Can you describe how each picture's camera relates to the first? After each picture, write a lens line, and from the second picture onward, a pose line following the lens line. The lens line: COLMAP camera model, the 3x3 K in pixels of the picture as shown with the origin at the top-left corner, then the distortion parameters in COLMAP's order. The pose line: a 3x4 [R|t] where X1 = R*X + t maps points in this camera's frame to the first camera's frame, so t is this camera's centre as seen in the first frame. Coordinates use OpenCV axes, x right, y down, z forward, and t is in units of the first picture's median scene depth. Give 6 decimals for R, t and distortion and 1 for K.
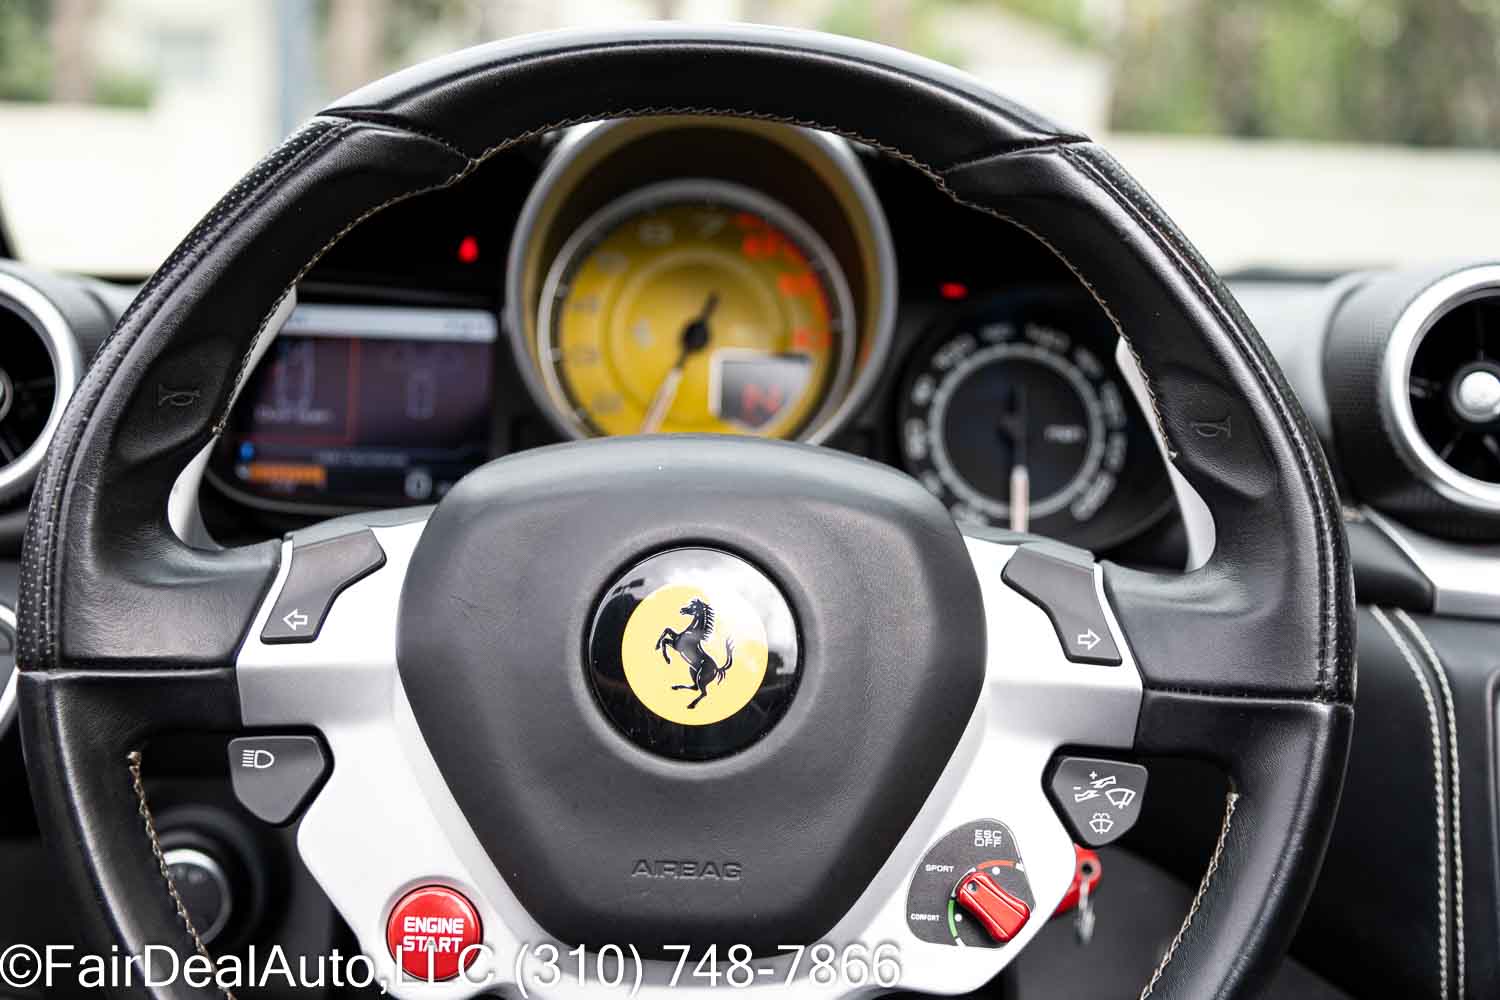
lens RADIAL K [[2304.2, 0, 717.9], [0, 2304.2, 495.7], [0, 0, 1]] dist [0.002206, -0.018193]
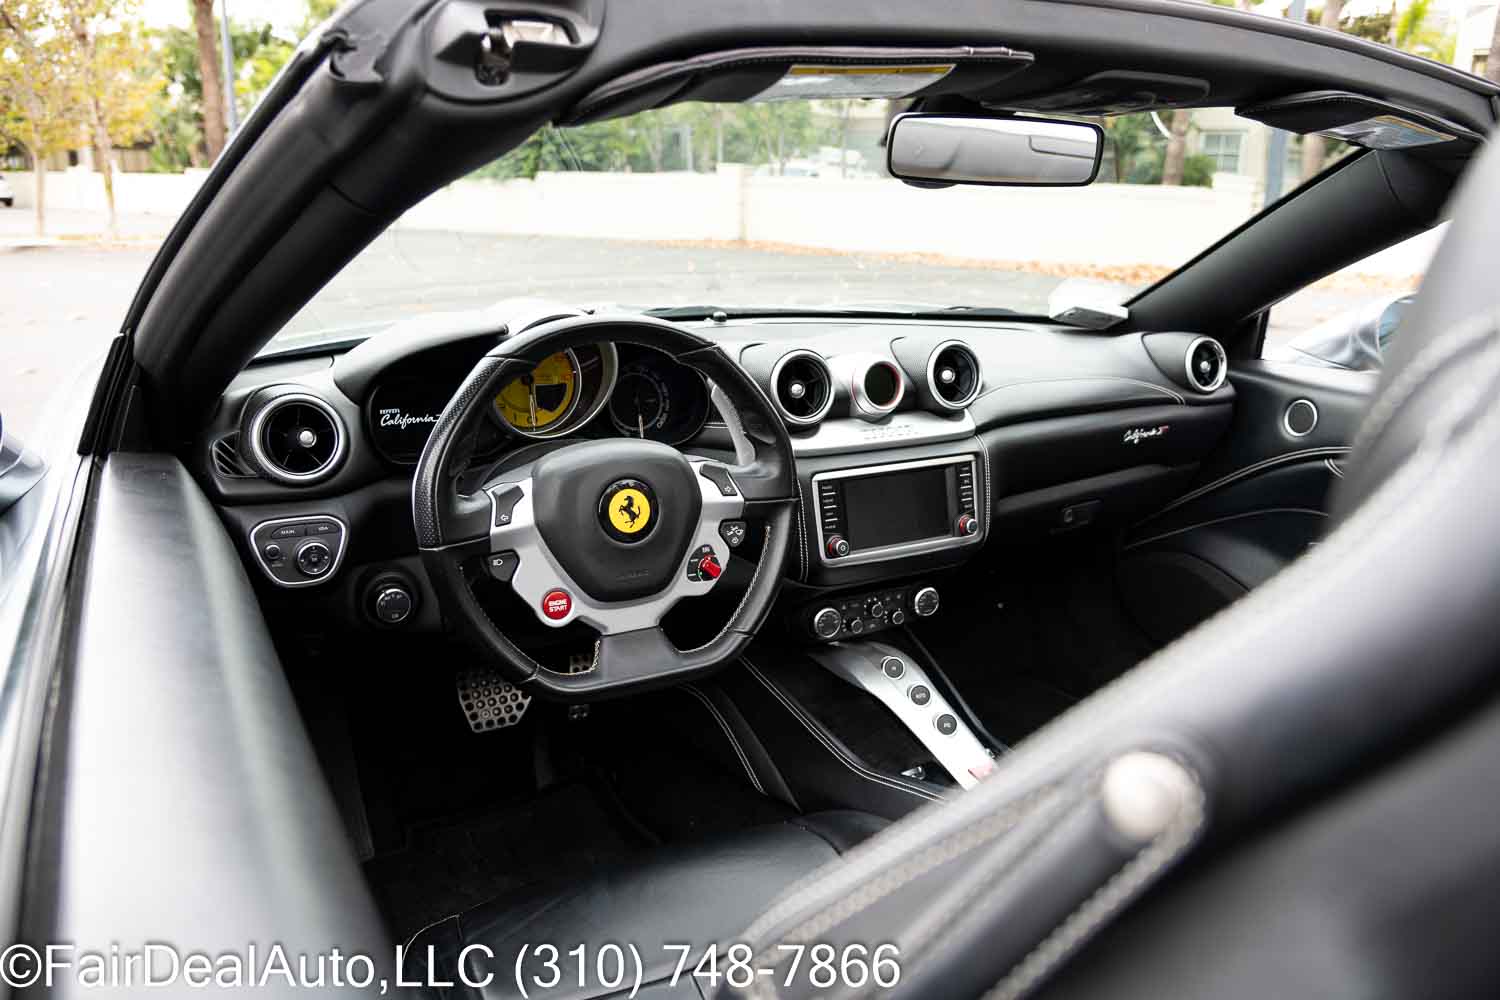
lens RADIAL K [[1080.7, 0, 747.4], [0, 1080.7, 481.1], [0, 0, 1]] dist [-0.038494, 0.003649]
pose [[0.894683, -0.132269, 0.426670, -0.506773], [0.063977, 0.983251, 0.170658, -0.225764], [-0.442097, -0.125388, 0.888160, -0.455396]]
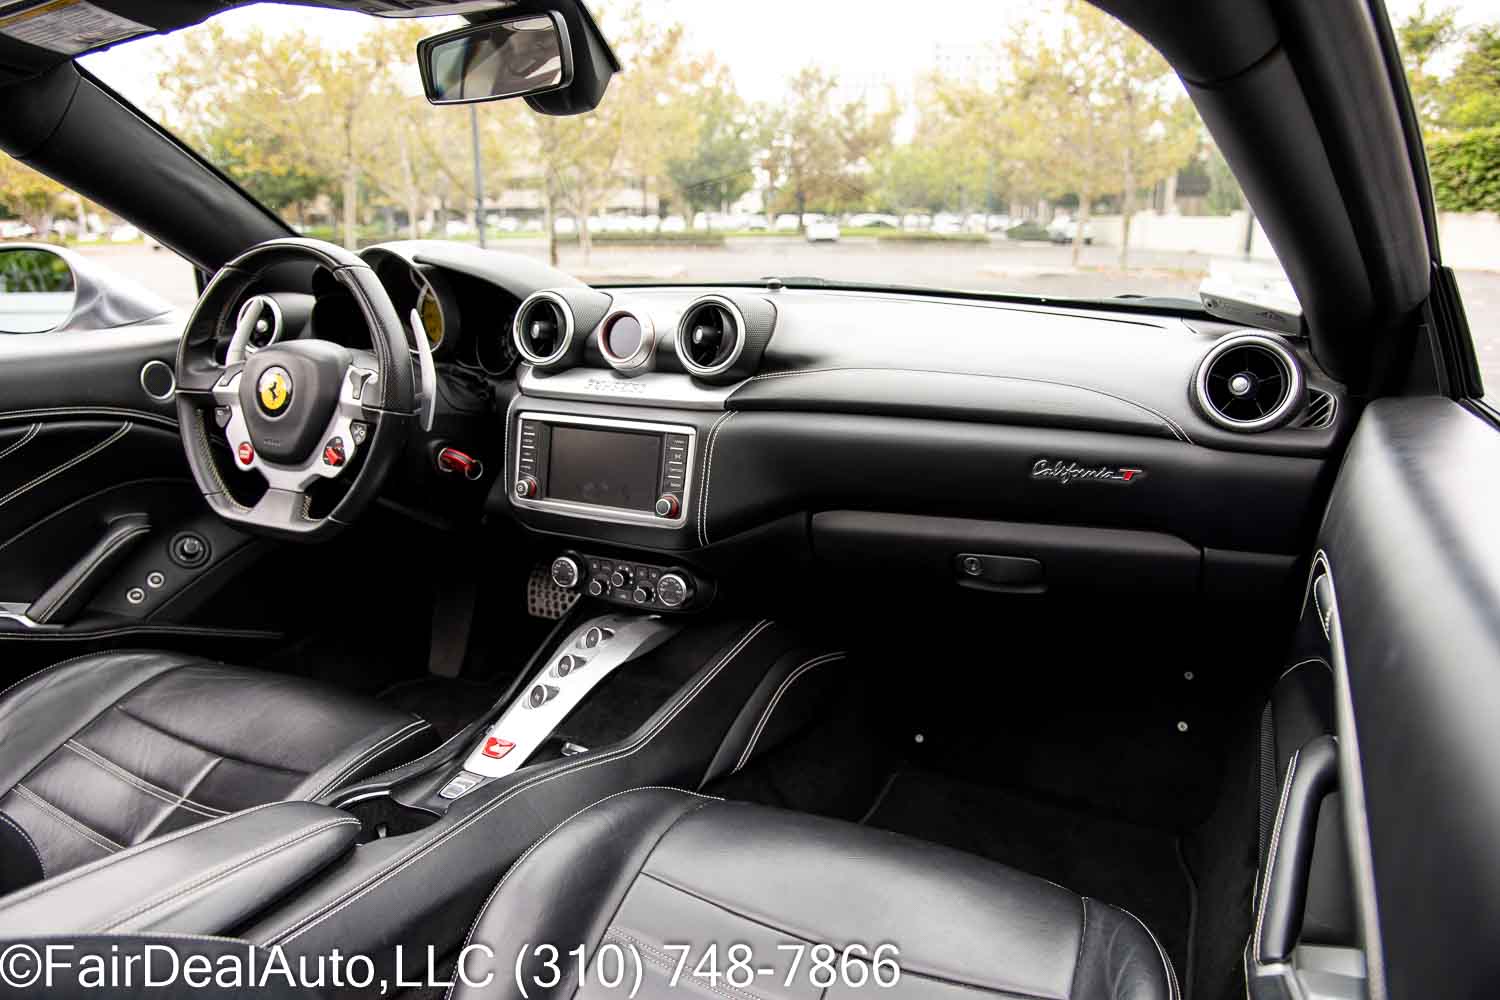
lens RADIAL K [[1014.9, 0, 722.7], [0, 1014.9, 499.7], [0, 0, 1]] dist [-0.033361, 0.000464]
pose [[0.875392, 0.089800, -0.474999, 1.574367], [-0.024973, 0.989683, 0.141078, -0.017455], [0.482767, -0.111636, 0.868604, -0.236685]]
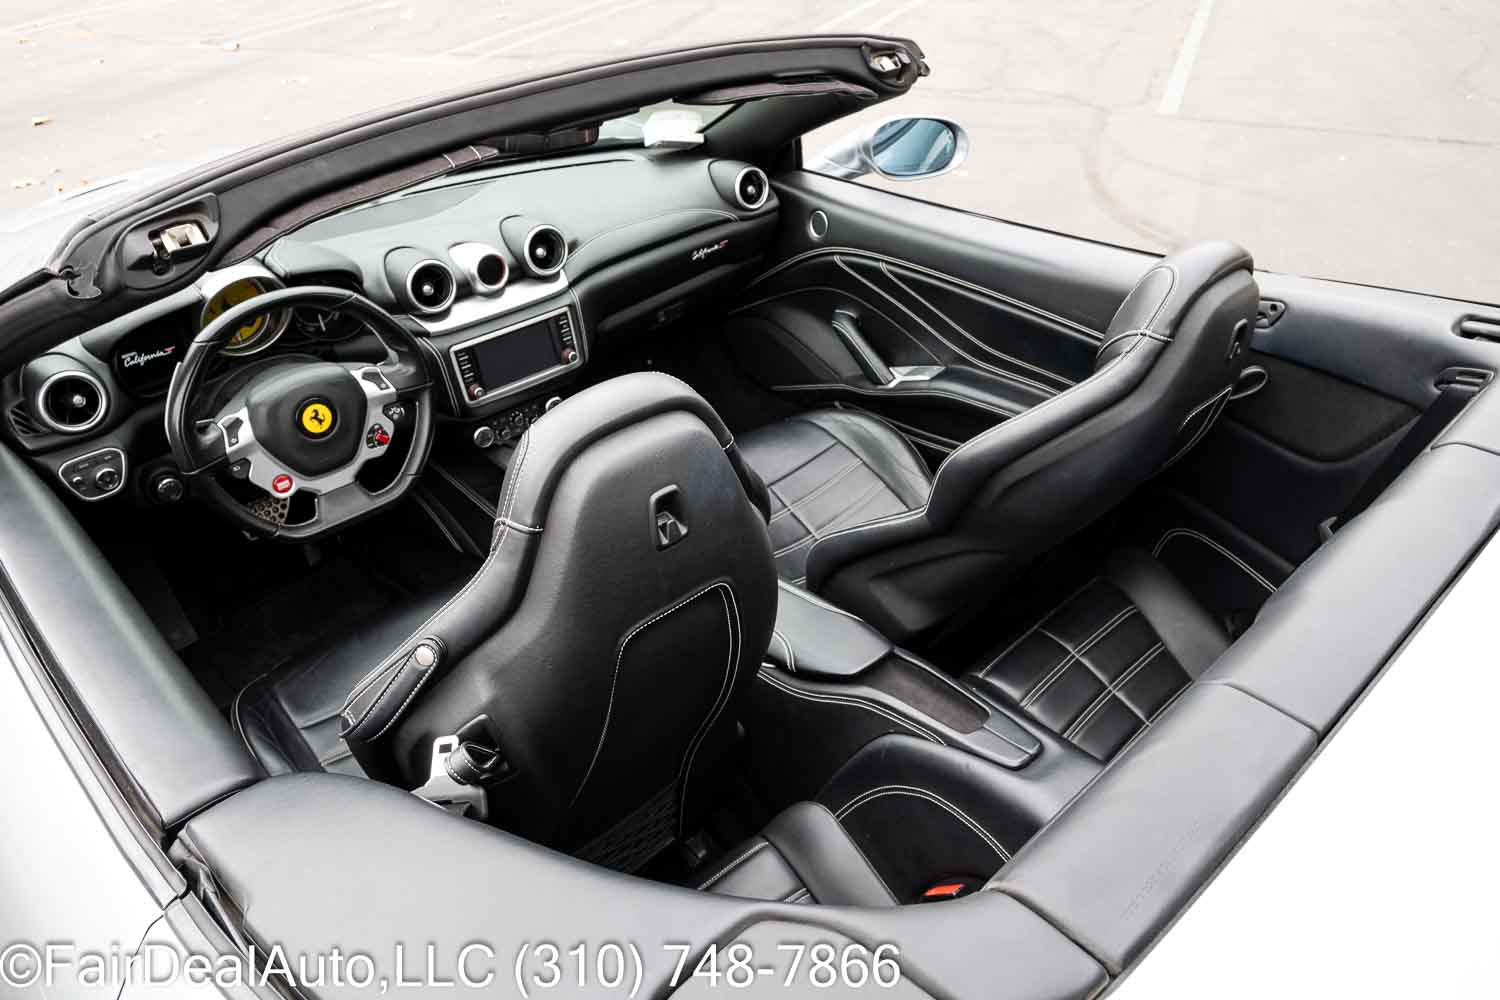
lens RADIAL K [[1080.7, 0, 747.4], [0, 1080.7, 481.1], [0, 0, 1]] dist [-0.038494, 0.003649]
pose [[0.762520, -0.397228, 0.510659, -0.544173], [0.129053, 0.866842, 0.481591, -0.822321], [-0.633963, -0.301321, 0.712248, -1.333085]]
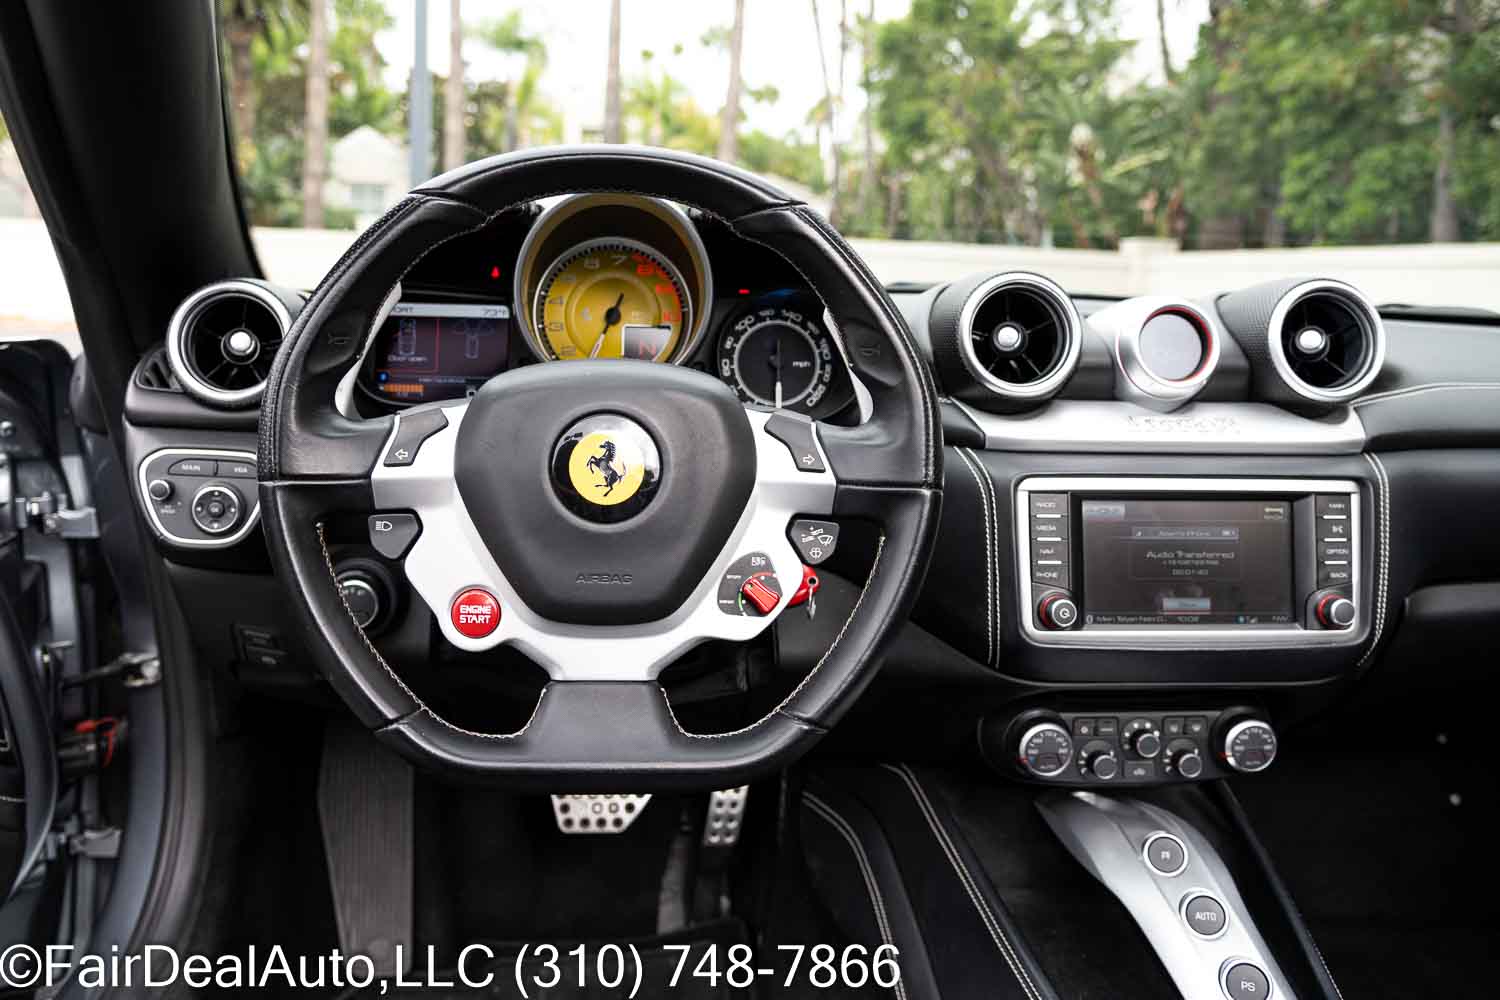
lens RADIAL K [[1148.2, 0, 672.5], [0, 1148.2, 450.8], [0, 0, 1]] dist [-0.032650, 0.002084]
pose [[0.999572, -0.013080, 0.026179, 0.019638], [0.012357, 0.999543, 0.027589, 0.026734], [-0.026528, -0.027254, 0.999276, 0.027660]]
